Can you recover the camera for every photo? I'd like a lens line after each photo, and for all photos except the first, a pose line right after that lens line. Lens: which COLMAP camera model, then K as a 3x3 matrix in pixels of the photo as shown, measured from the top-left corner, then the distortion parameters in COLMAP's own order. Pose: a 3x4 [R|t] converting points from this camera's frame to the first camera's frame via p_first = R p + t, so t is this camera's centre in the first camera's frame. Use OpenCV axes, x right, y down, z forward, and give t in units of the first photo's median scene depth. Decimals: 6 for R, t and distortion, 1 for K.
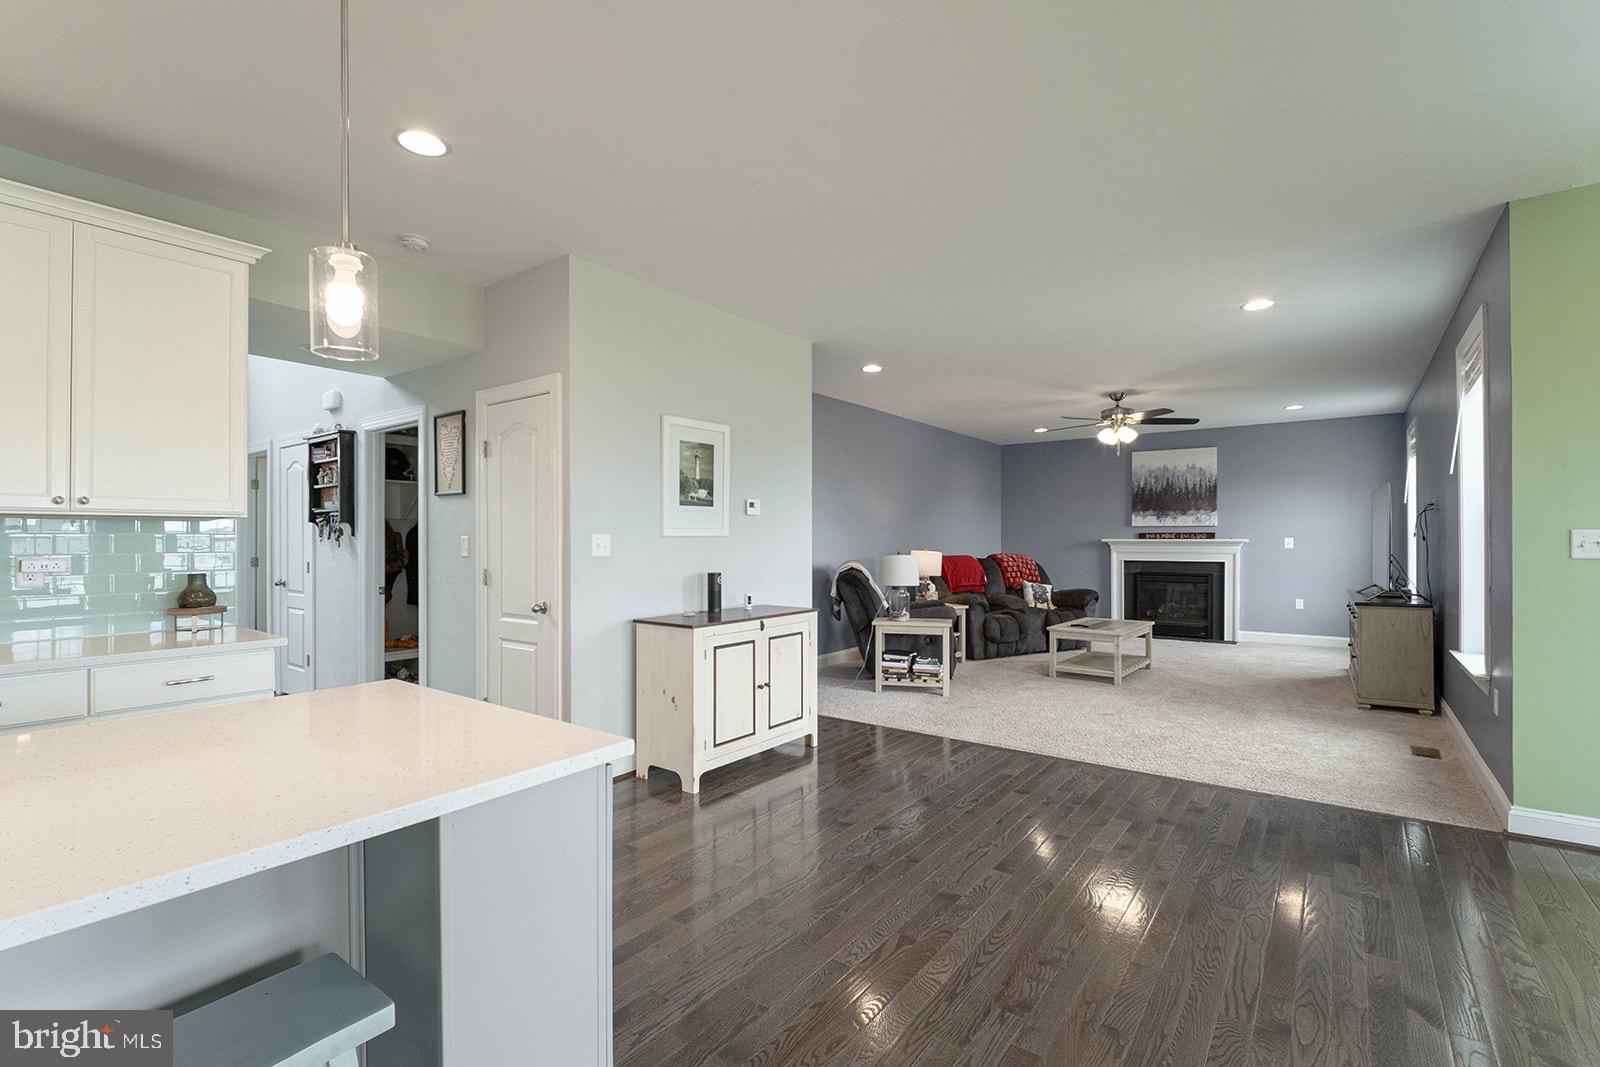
lens RADIAL K [[724.5, 0, 792.7], [0, 724.5, 536.5], [0, 0, 1]] dist [-0.001759, -0.007207]
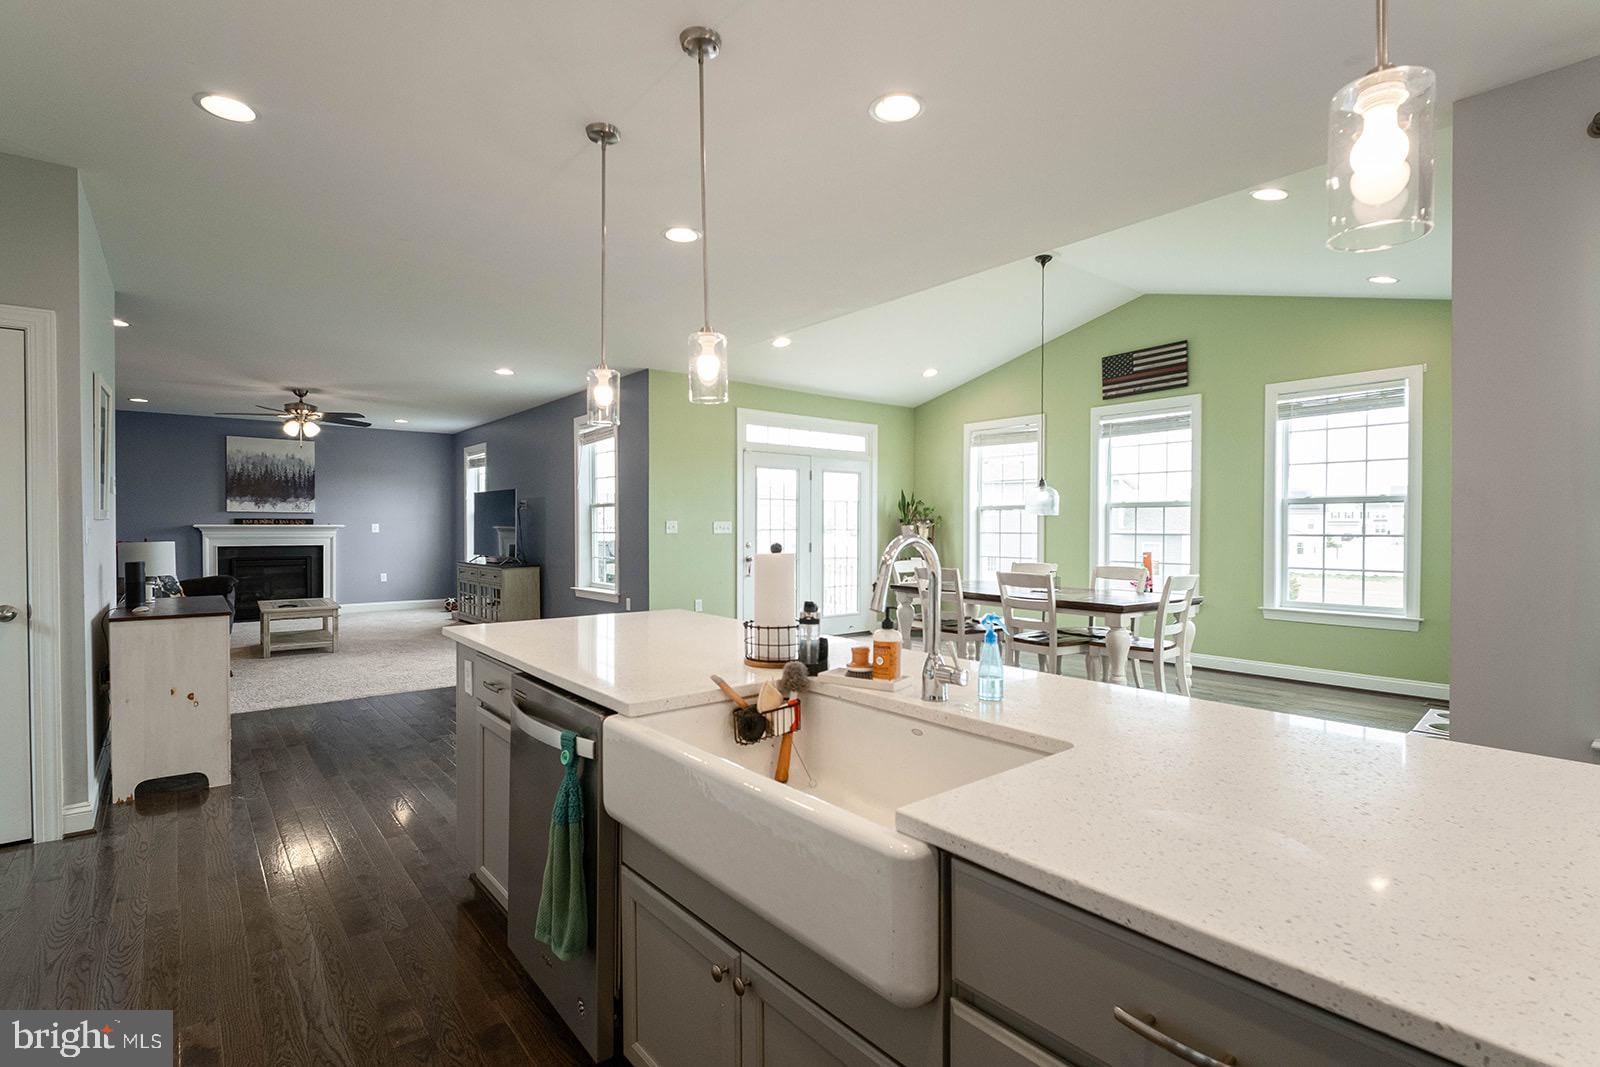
lens RADIAL K [[748.8, 0, 800.0], [0, 748.8, 533.5], [0, 0, 1]] dist [-0.000632, -0.010952]
pose [[0.233255, -0.007829, 0.972384, -0.371194], [-0.006093, 0.999936, 0.009512, 0.001535], [-0.972396, -0.008144, 0.233193, 0.009197]]
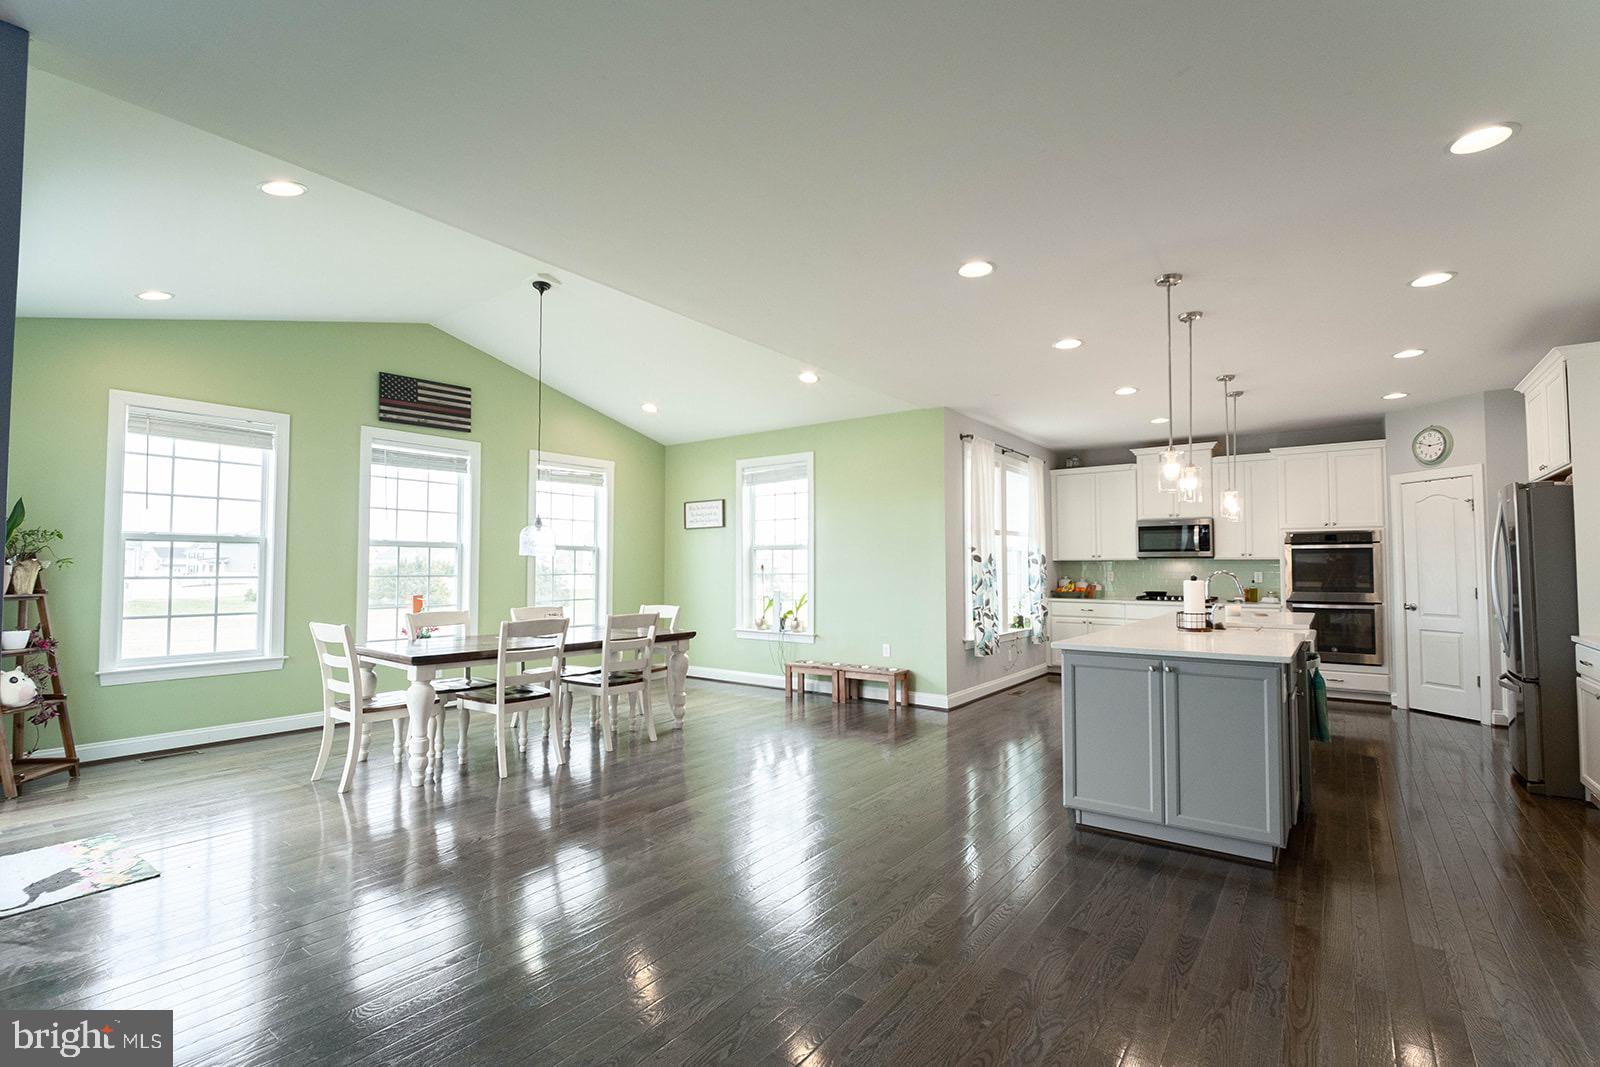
lens RADIAL K [[724.5, 0, 792.7], [0, 724.5, 536.5], [0, 0, 1]] dist [-0.001759, -0.007207]
pose [[-1.000000, -0.000246, 0.000344, 0.103886], [-0.000263, 0.998813, -0.048714, 0.003431], [-0.000332, -0.048714, -0.998813, 0.544033]]
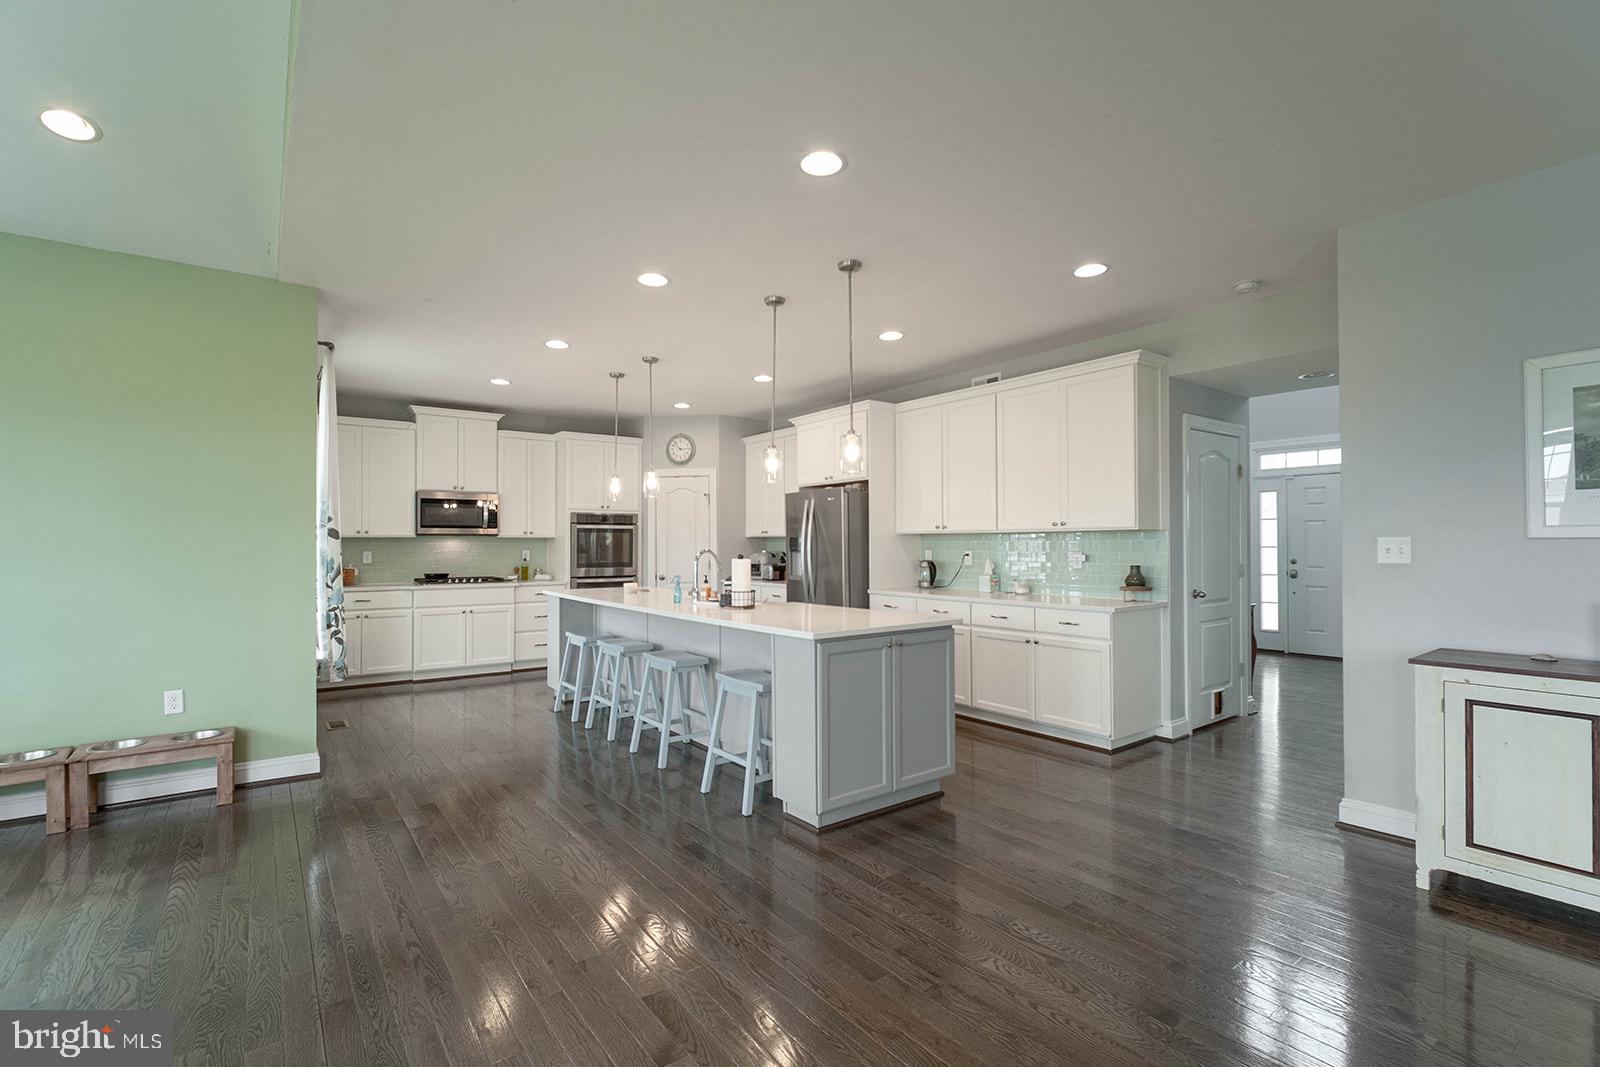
lens RADIAL K [[722.9, 0, 798.3], [0, 722.9, 540.1], [0, 0, 1]] dist [-0.004120, -0.000378]
pose [[-0.274959, -0.004527, -0.961445, 0.296611], [0.008282, 0.999941, -0.007077, 0.000179], [0.961420, -0.009909, -0.274905, 0.237025]]
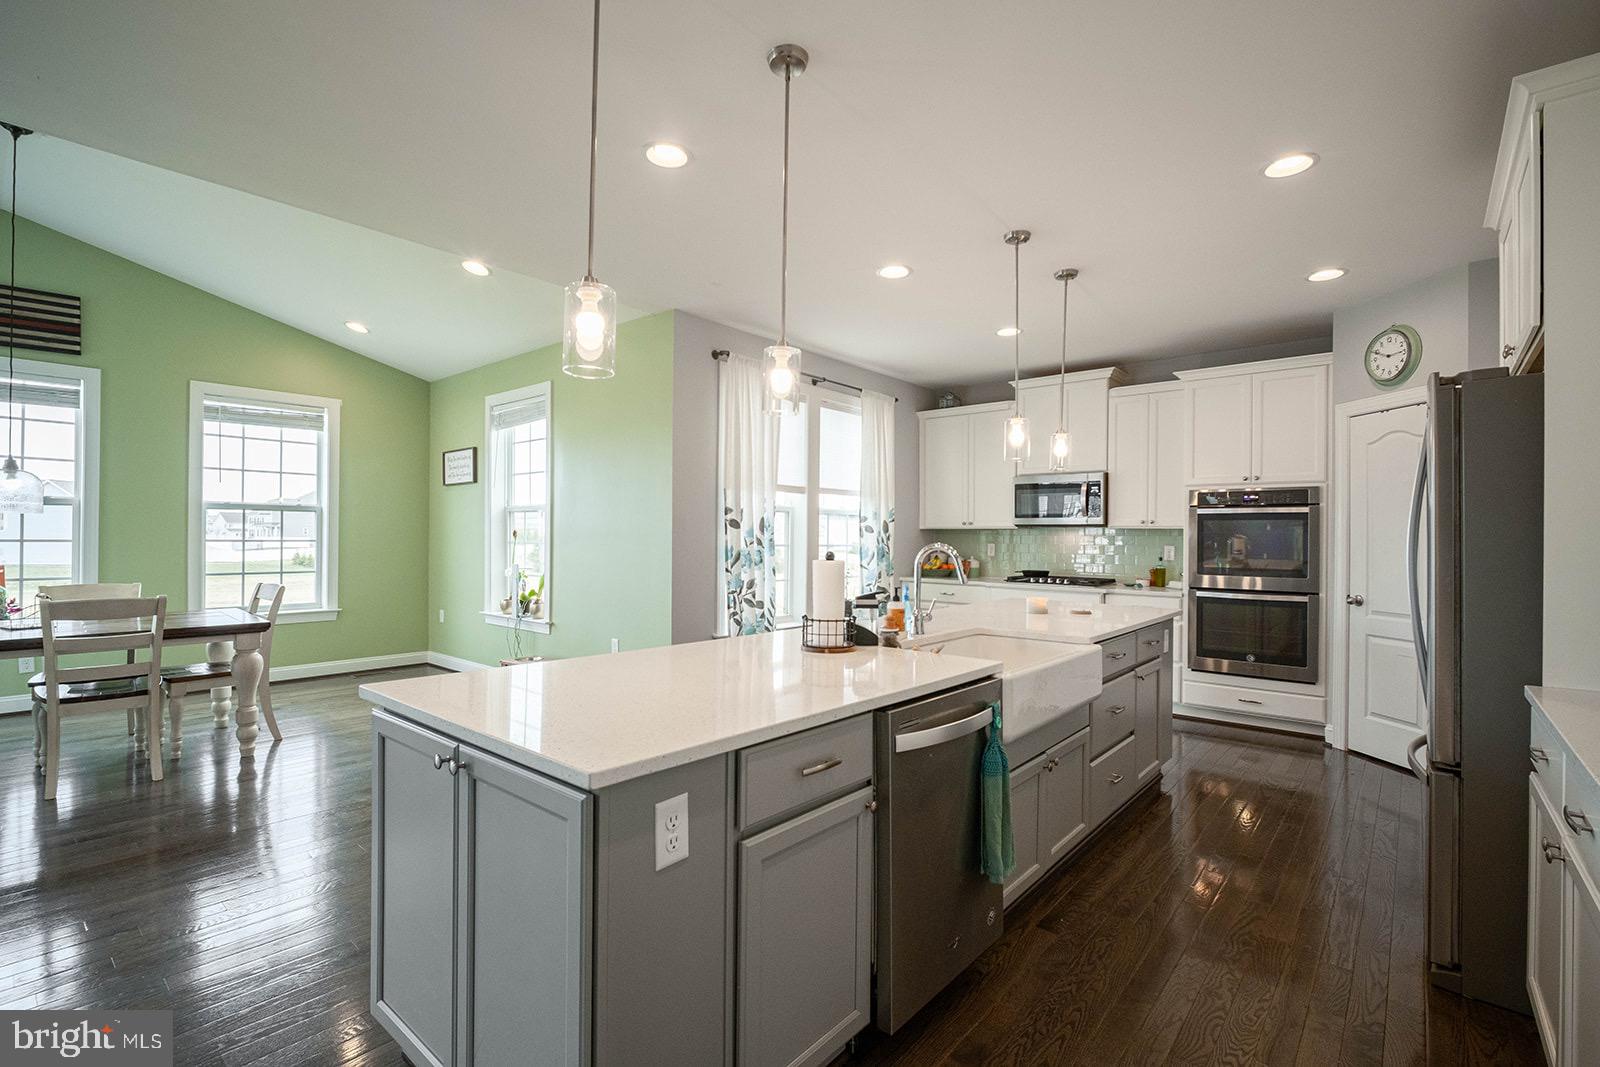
lens RADIAL K [[724.5, 0, 792.7], [0, 724.5, 536.5], [0, 0, 1]] dist [-0.001759, -0.007207]
pose [[-0.997638, -0.009091, 0.068080, -0.164336], [-0.009533, 0.999935, -0.006175, 0.002131], [-0.068020, -0.006810, -0.997661, 0.334596]]
